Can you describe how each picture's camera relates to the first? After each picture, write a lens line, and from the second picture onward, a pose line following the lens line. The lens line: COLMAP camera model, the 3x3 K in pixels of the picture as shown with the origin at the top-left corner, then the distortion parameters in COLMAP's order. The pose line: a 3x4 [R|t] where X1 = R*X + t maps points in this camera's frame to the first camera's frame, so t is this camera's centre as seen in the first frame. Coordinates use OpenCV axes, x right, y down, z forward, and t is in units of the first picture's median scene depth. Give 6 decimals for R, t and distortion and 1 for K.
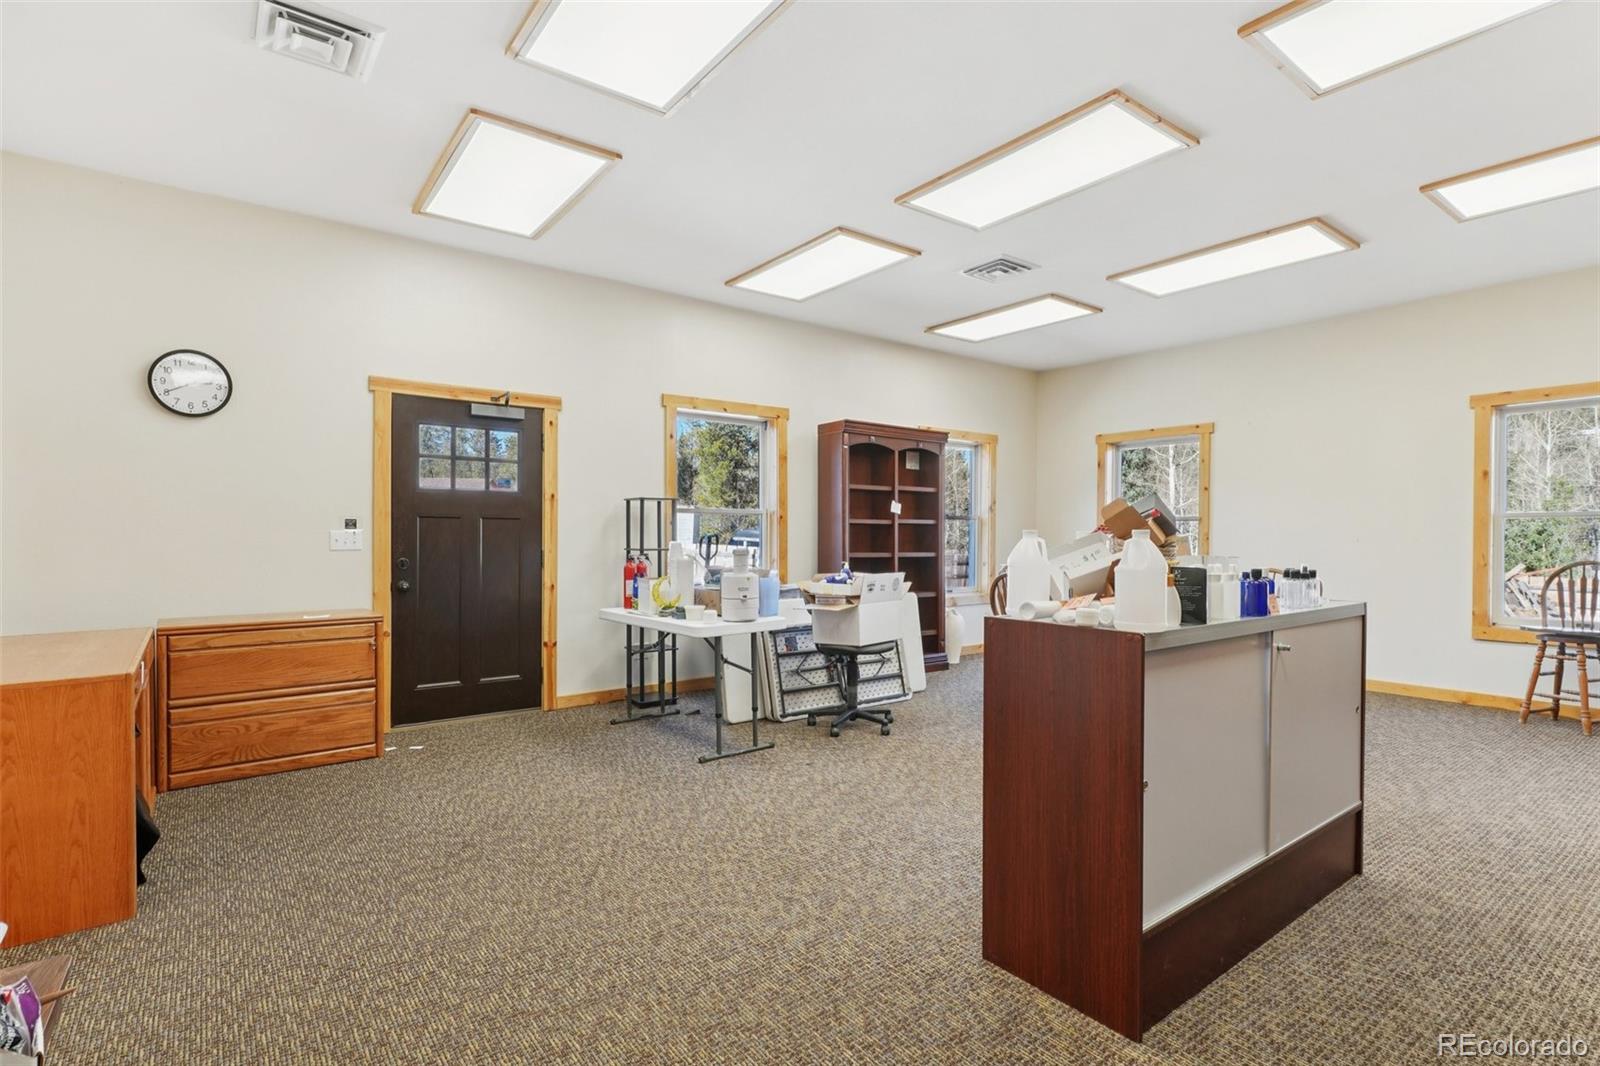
lens RADIAL K [[775.7, 0, 807.7], [0, 775.7, 539.8], [0, 0, 1]] dist [0.009704, -0.002343]
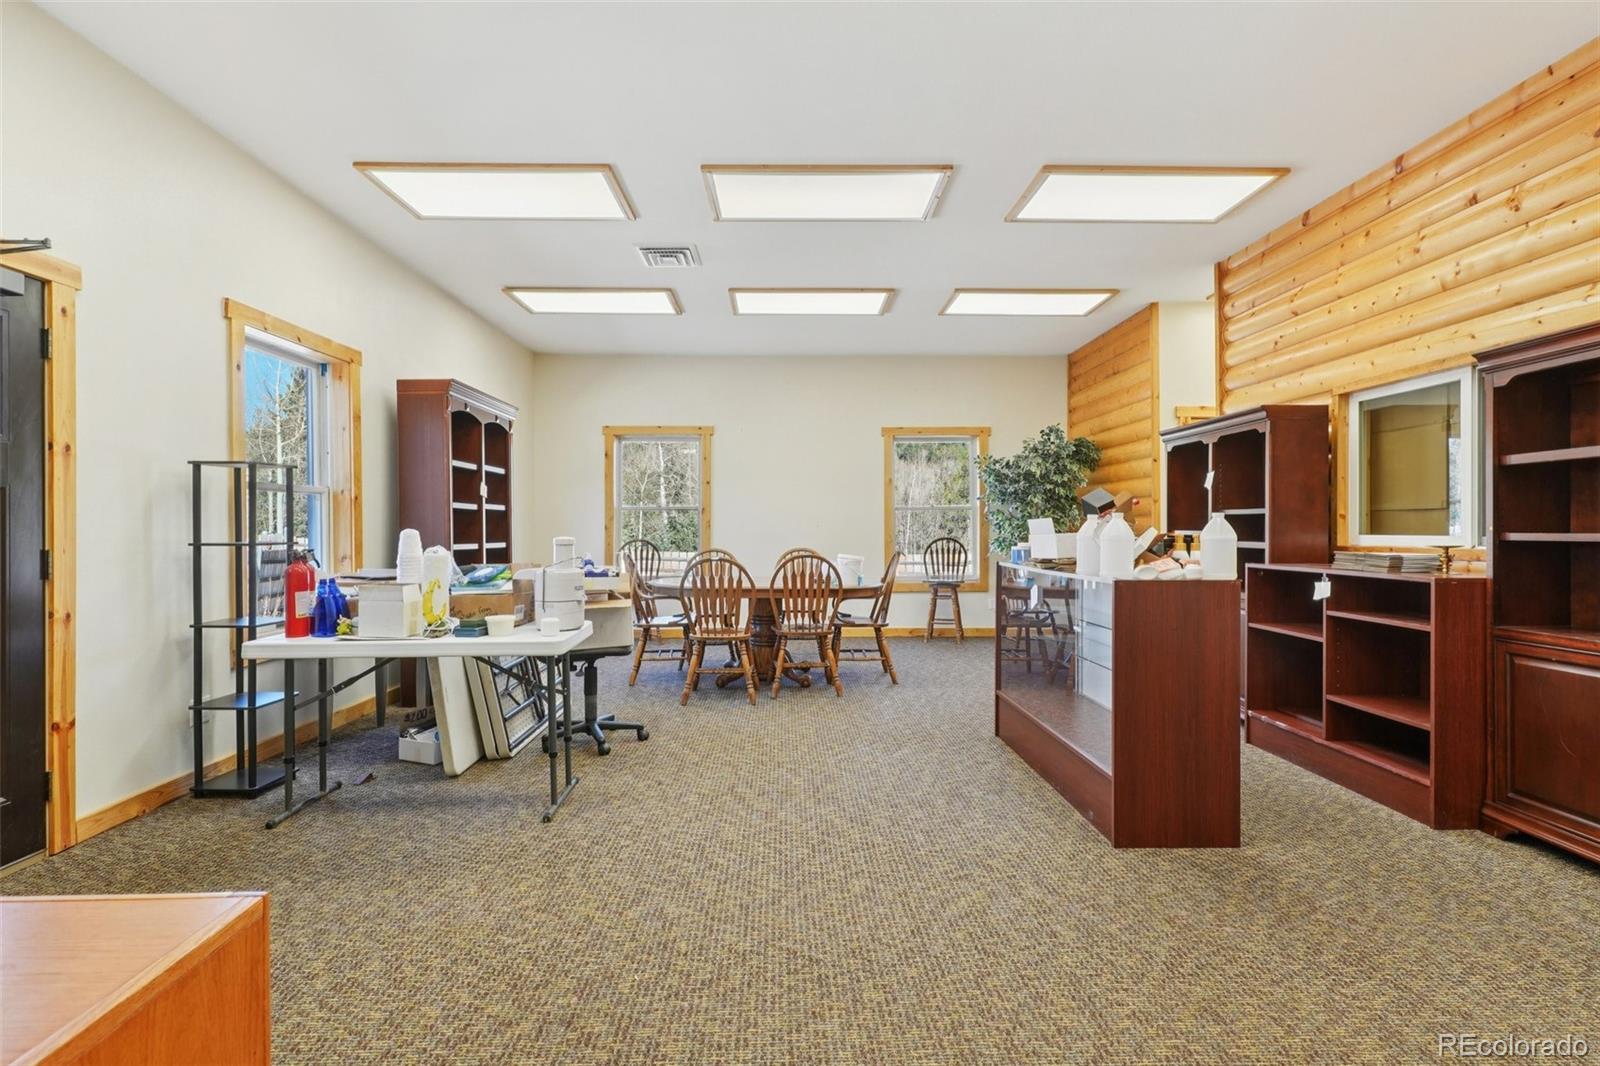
lens RADIAL K [[775.7, 0, 801.1], [0, 775.7, 528.9], [0, 0, 1]] dist [0.009704, -0.002343]
pose [[0.595295, -0.007162, 0.803475, -0.488480], [0.009270, 0.999955, 0.002045, 0.003253], [-0.803454, 0.006231, 0.595335, 0.288537]]
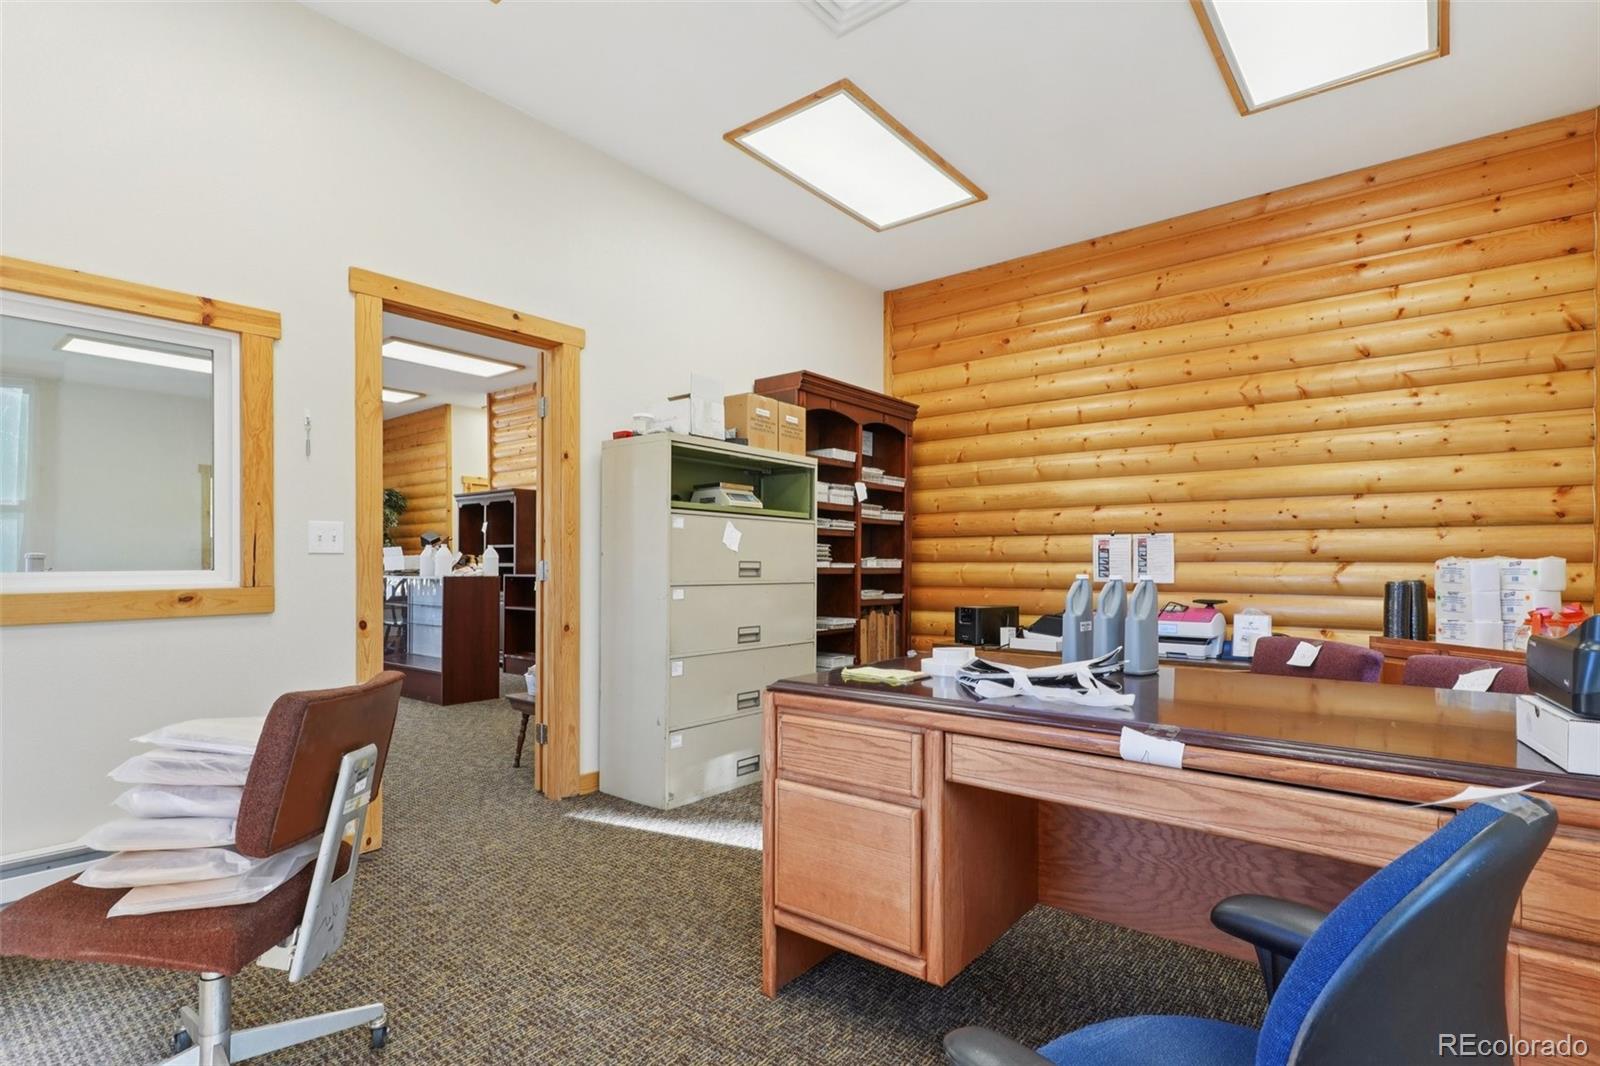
lens RADIAL K [[775.7, 0, 784.6], [0, 775.7, 564.3], [0, 0, 1]] dist [0.009704, -0.002343]
pose [[-0.220415, -0.004430, 0.975396, -1.149648], [0.000763, 0.999989, 0.004714, 0.020092], [-0.975406, 0.001783, -0.220410, 0.199517]]
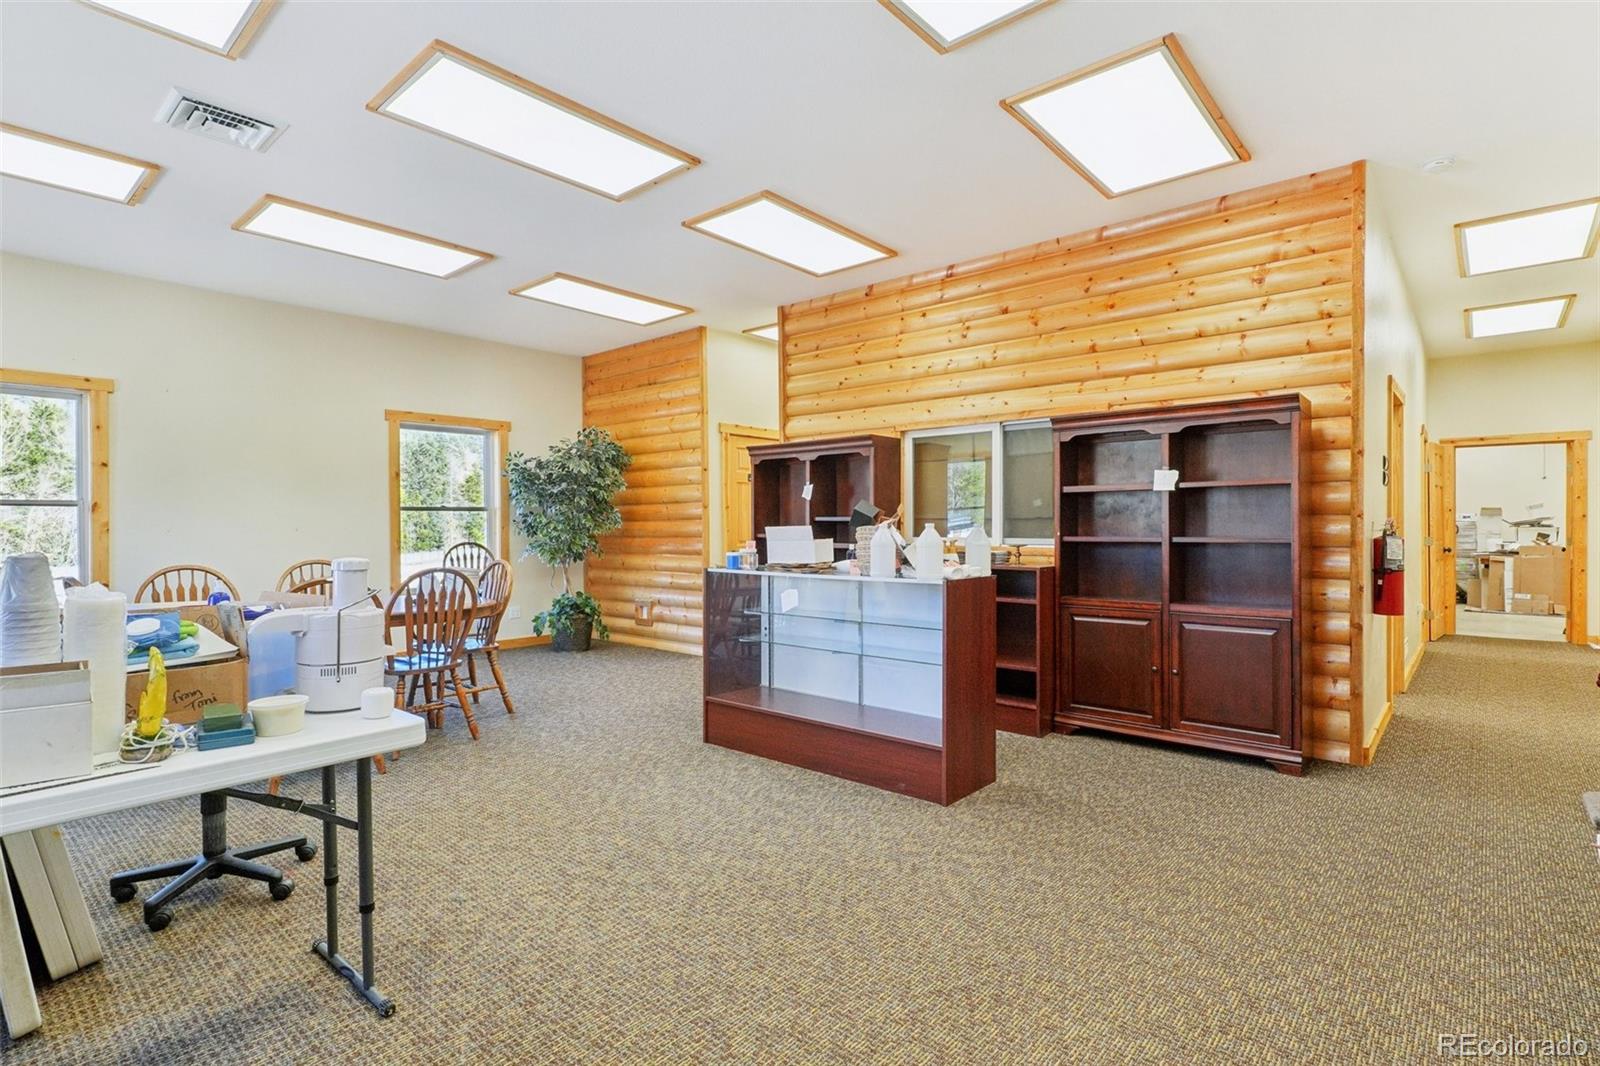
lens RADIAL K [[775.7, 0, 796.4], [0, 775.7, 531.2], [0, 0, 1]] dist [0.009704, -0.002343]
pose [[-0.185654, -0.012463, 0.982536, -0.529764], [0.007569, 0.999872, 0.014113, -0.009084], [-0.982586, 0.010057, -0.185536, 0.691533]]
